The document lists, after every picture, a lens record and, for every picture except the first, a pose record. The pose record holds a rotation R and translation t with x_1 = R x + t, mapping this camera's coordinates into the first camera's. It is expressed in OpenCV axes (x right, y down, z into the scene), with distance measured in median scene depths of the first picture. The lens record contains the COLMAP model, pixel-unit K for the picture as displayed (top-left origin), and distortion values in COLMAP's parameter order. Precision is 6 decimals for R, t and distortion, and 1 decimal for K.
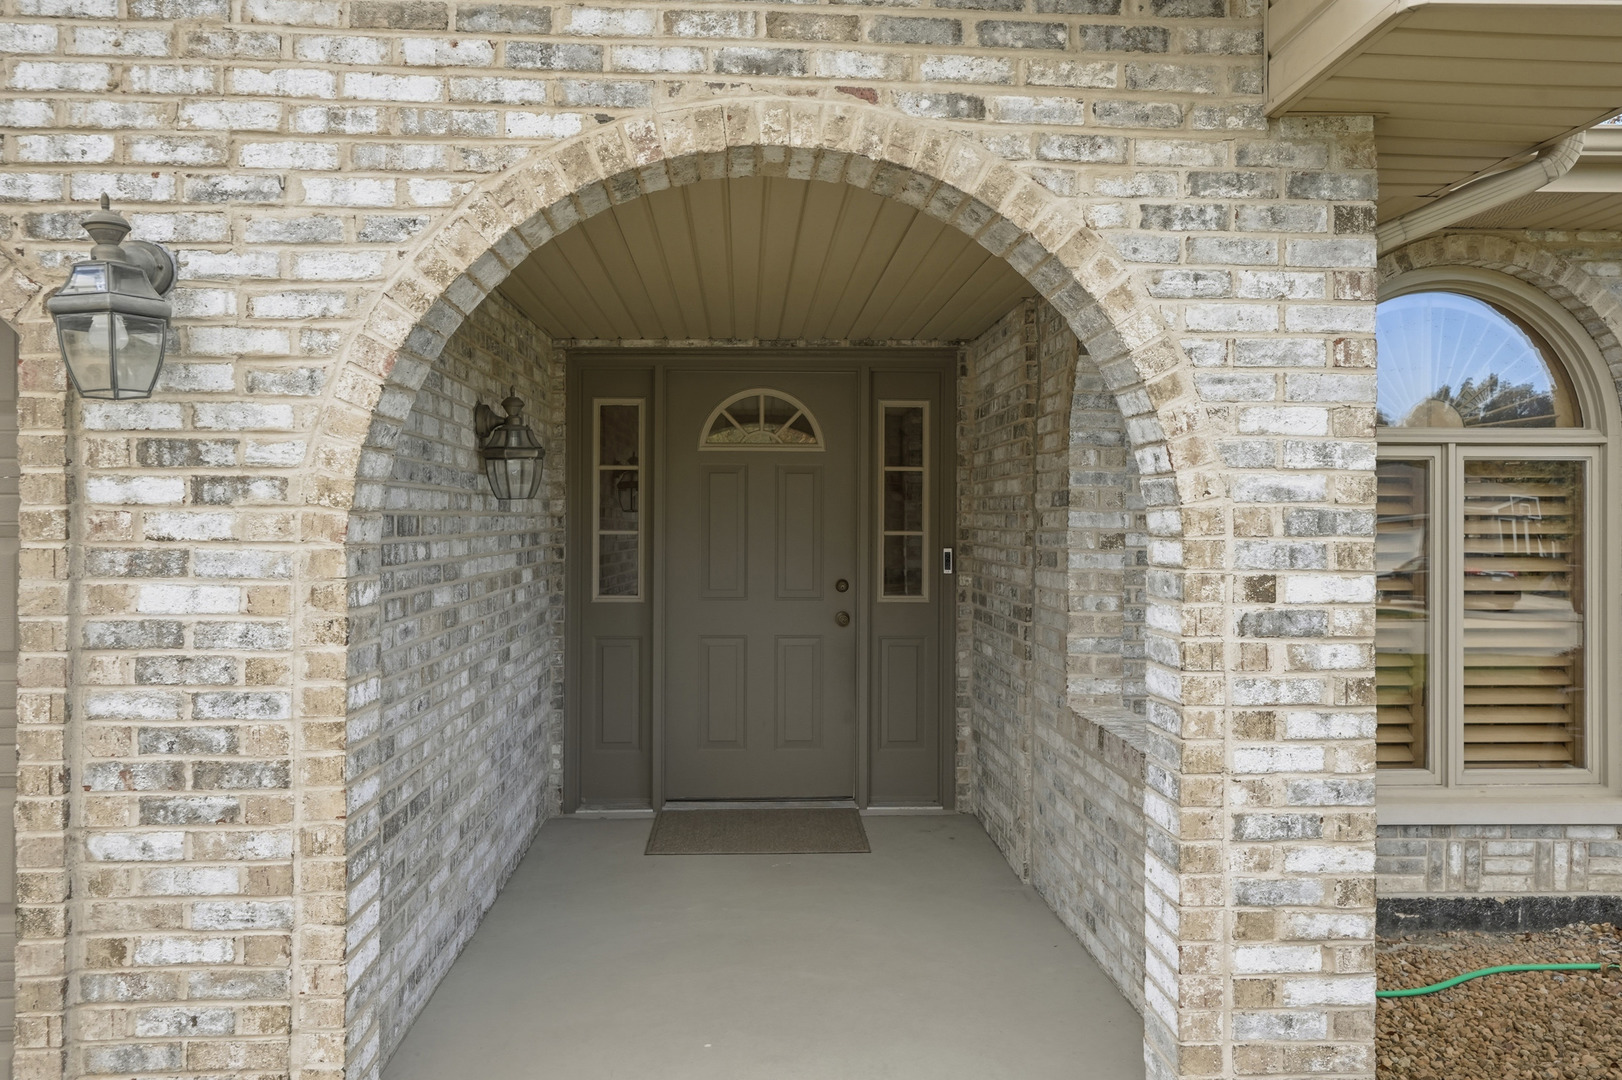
lens RADIAL K [[1061.4, 0, 811.6], [0, 1061.4, 500.4], [0, 0, 1]] dist [-0.000479, 0.000250]
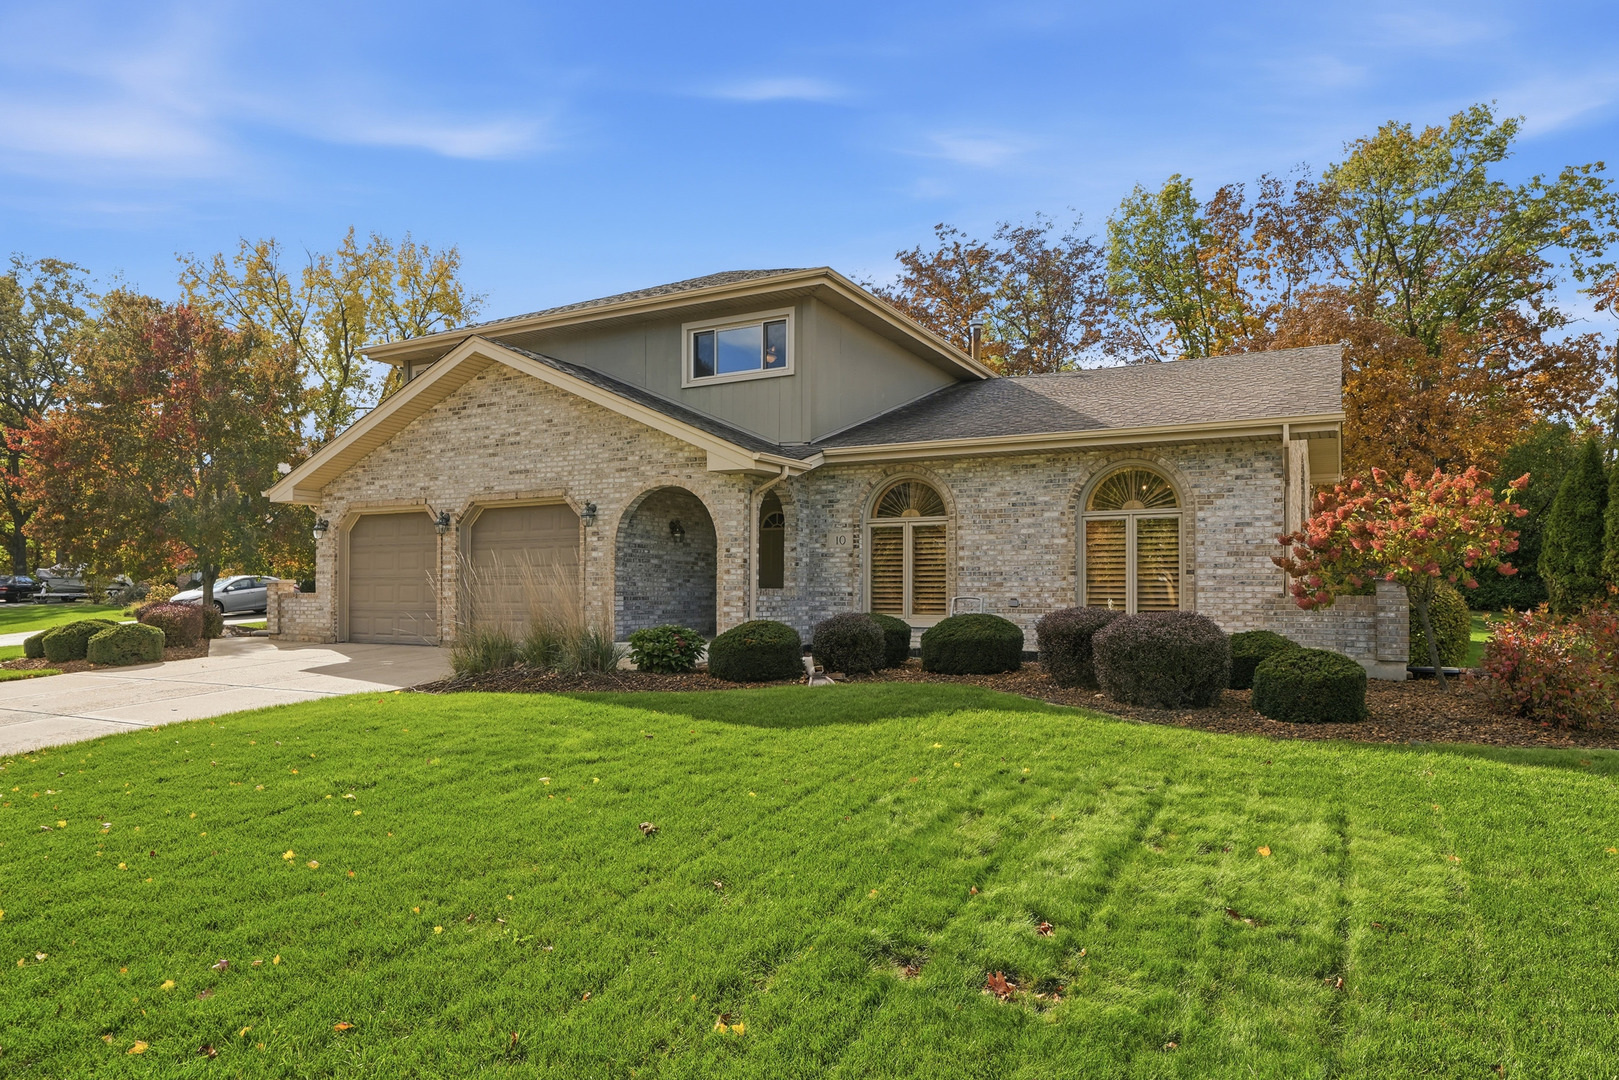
lens RADIAL K [[803.0, 0, 804.7], [0, 803.0, 524.2], [0, 0, 1]] dist [-0.001129, 0.000613]
pose [[0.878548, -0.035009, -0.476370, 3.155987], [0.009053, 0.998352, -0.056675, 0.207755], [0.477569, 0.045480, 0.877416, -3.019580]]
